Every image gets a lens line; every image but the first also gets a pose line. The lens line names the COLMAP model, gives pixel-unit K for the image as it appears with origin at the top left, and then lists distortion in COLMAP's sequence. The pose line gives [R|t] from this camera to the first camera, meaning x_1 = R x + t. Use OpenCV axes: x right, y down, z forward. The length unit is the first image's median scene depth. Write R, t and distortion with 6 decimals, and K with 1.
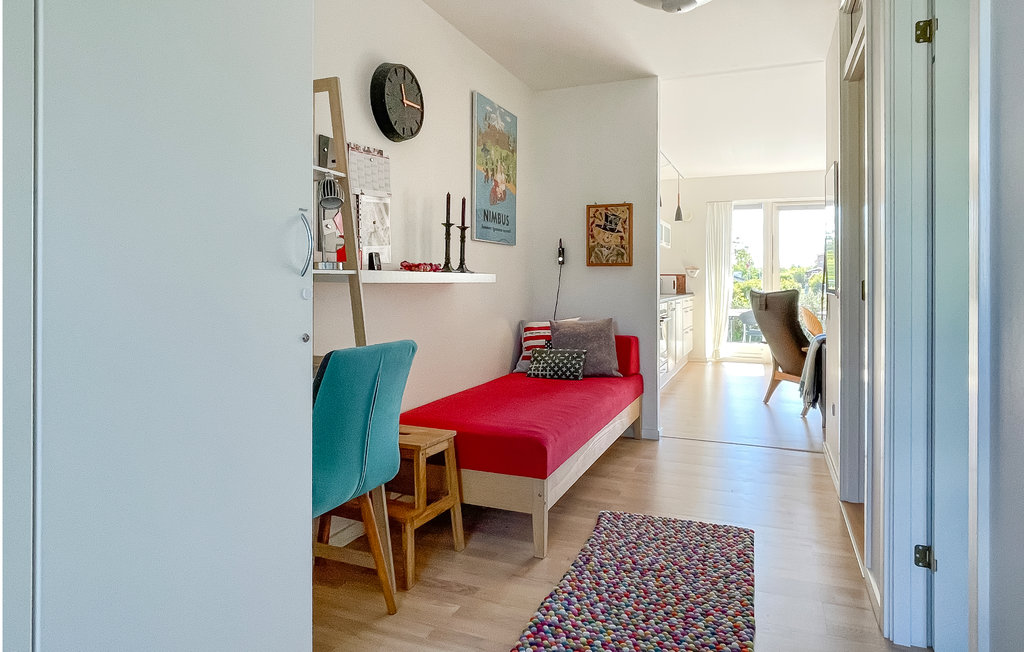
lens RADIAL K [[616.2, 0, 505.5], [0, 616.2, 280.6], [0, 0, 1]] dist [0.001423, -0.013823]
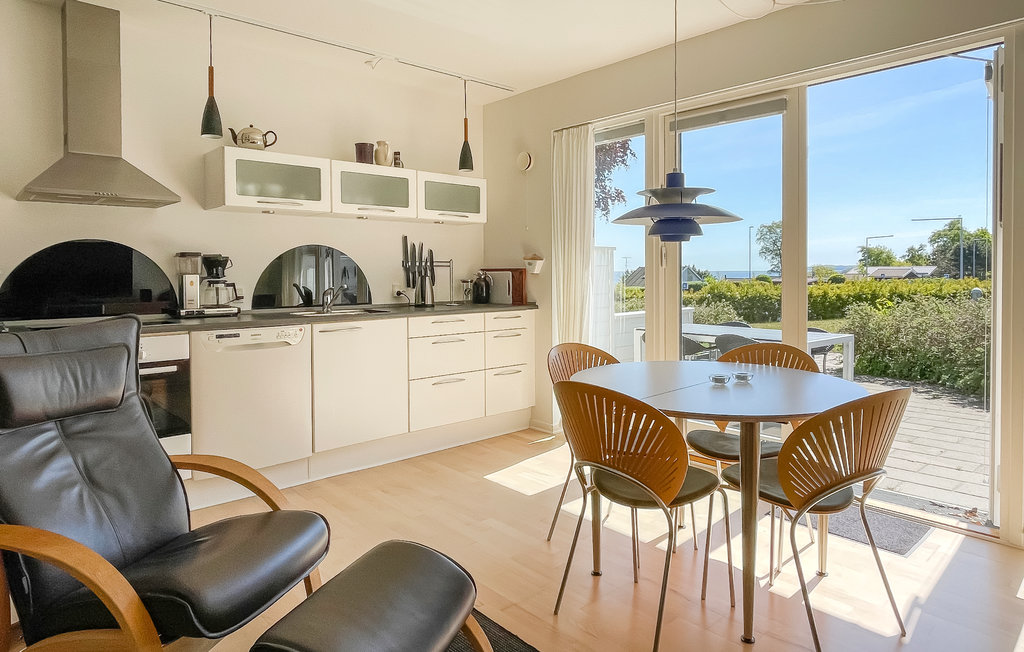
lens RADIAL K [[616.2, 0, 500.2], [0, 616.2, 279.0], [0, 0, 1]] dist [0.001423, -0.013823]
pose [[0.899914, 0.001748, -0.436063, 1.019876], [0.004234, 0.999910, 0.012747, -0.017011], [0.436046, -0.013318, 0.899826, 1.008815]]
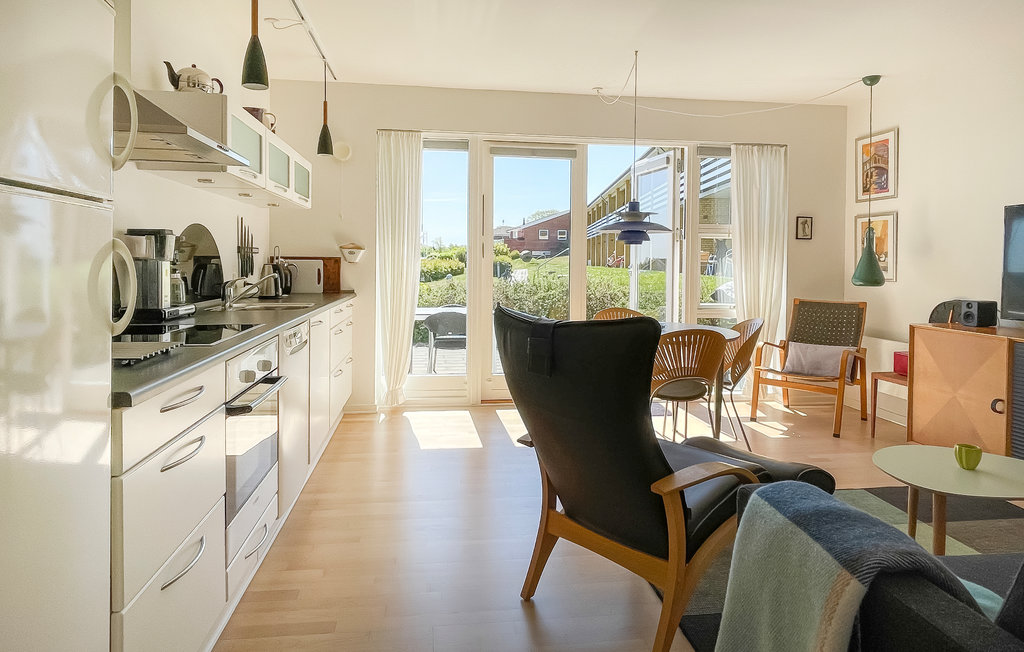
lens RADIAL K [[616.2, 0, 521.0], [0, 616.2, 270.5], [0, 0, 1]] dist [0.001423, -0.013823]
pose [[0.853026, -0.001747, 0.521865, 0.286645], [-0.008052, 0.999831, 0.016508, -0.018541], [-0.521806, -0.018284, 0.852868, 0.895340]]
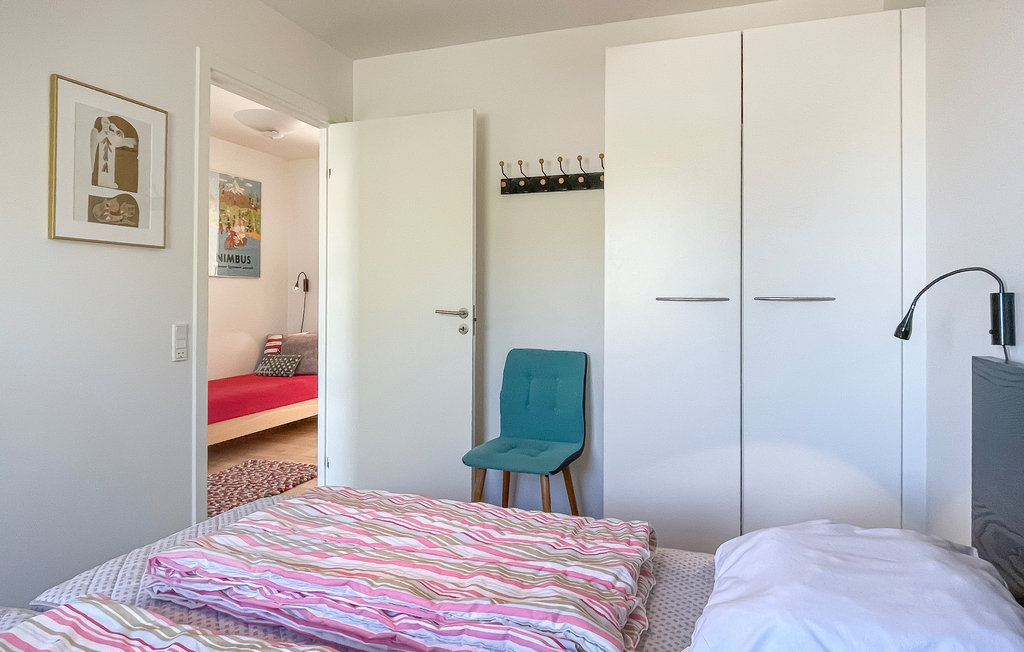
lens RADIAL K [[616.2, 0, 517.4], [0, 616.2, 293.0], [0, 0, 1]] dist [0.001423, -0.013823]
pose [[0.997385, 0.001370, 0.072263, 0.491674], [-0.000883, 0.999977, -0.006768, -0.016896], [-0.072270, 0.006686, 0.997363, -0.386030]]
